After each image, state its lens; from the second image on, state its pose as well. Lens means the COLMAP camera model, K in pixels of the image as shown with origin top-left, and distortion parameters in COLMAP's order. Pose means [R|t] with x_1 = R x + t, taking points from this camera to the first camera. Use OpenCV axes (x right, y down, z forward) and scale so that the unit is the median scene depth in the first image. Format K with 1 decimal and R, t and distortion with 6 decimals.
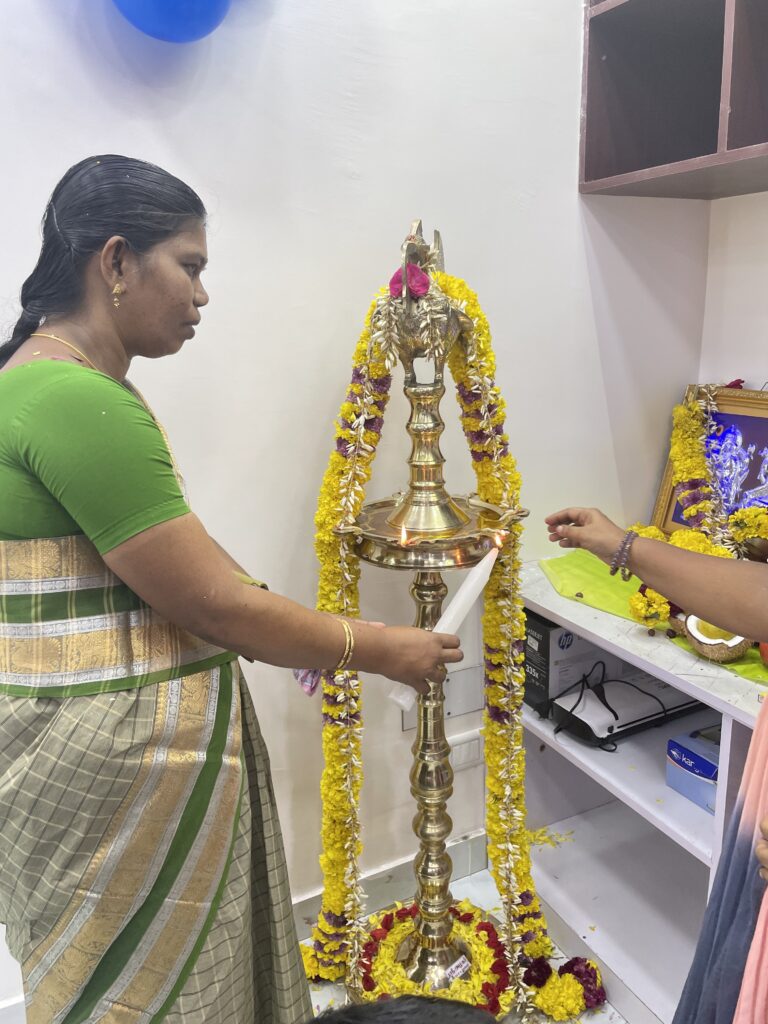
lens RADIAL K [[775.5, 0, 384.8], [0, 775.5, 503.4], [0, 0, 1]] dist [0.092268, -0.128874]
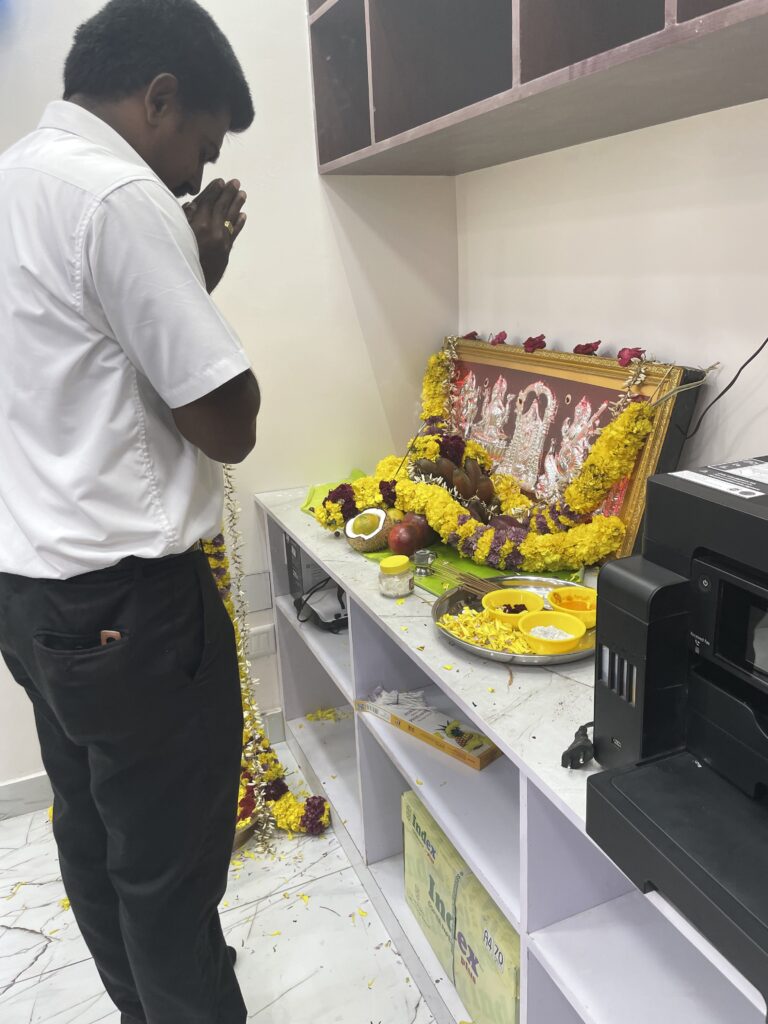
lens RADIAL K [[782.6, 0, 401.4], [0, 782.6, 502.9], [0, 0, 1]] dist [0.094622, -0.132866]
pose [[0.999101, -0.003739, -0.042227, 0.496976], [0.005883, 0.998694, 0.050759, 0.050620], [0.041982, -0.050961, 0.997818, -0.259062]]
